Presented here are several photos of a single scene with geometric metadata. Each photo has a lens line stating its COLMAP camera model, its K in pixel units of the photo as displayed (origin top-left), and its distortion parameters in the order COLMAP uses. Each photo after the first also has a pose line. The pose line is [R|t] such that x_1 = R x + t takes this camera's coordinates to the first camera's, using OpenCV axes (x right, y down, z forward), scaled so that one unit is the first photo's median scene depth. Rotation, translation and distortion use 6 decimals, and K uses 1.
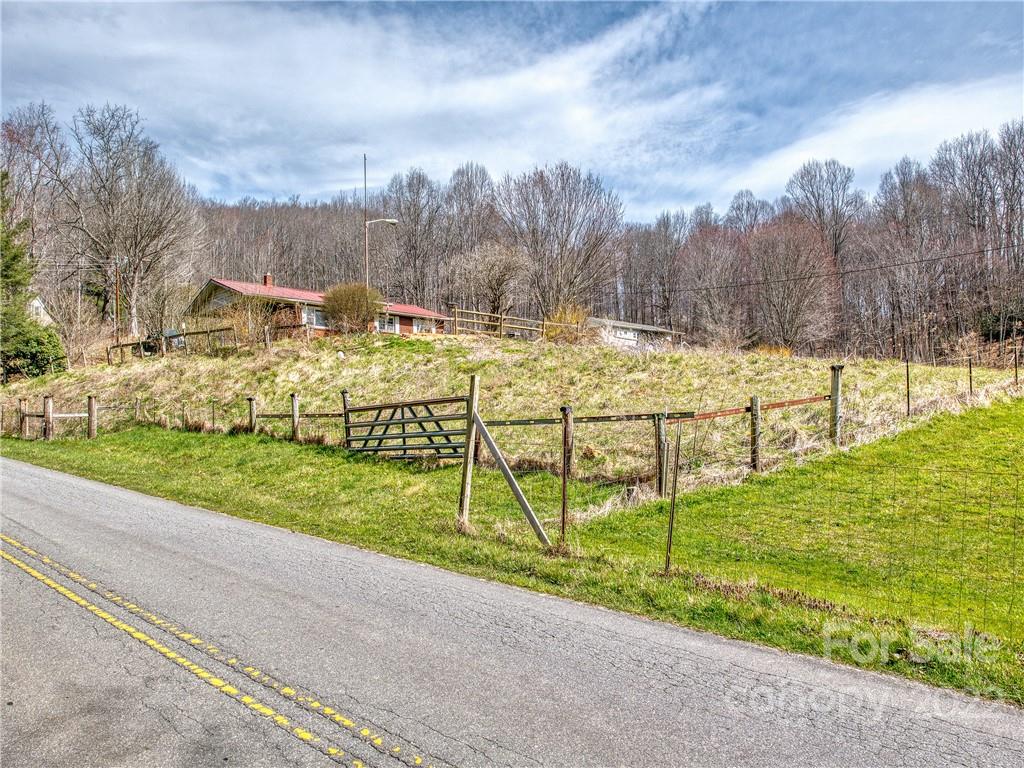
lens RADIAL K [[700.5, 0, 511.3], [0, 700.5, 362.1], [0, 0, 1]] dist [0.001905, 0.000407]
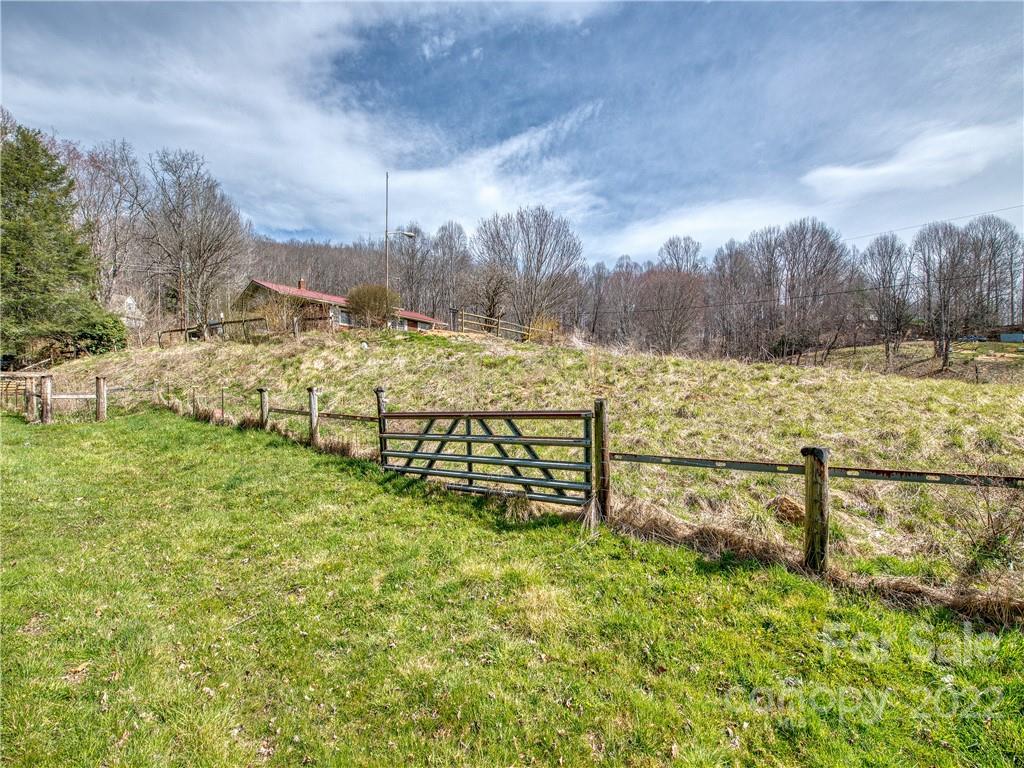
lens RADIAL K [[412.3, 0, 510.3], [0, 412.3, 390.4], [0, 0, 1]] dist [-0.015132, 0.000188]
pose [[0.992260, 0.031431, 0.120135, -0.110765], [-0.040492, 0.996455, 0.073737, 0.003036], [-0.117391, -0.078031, 0.990015, 0.398370]]
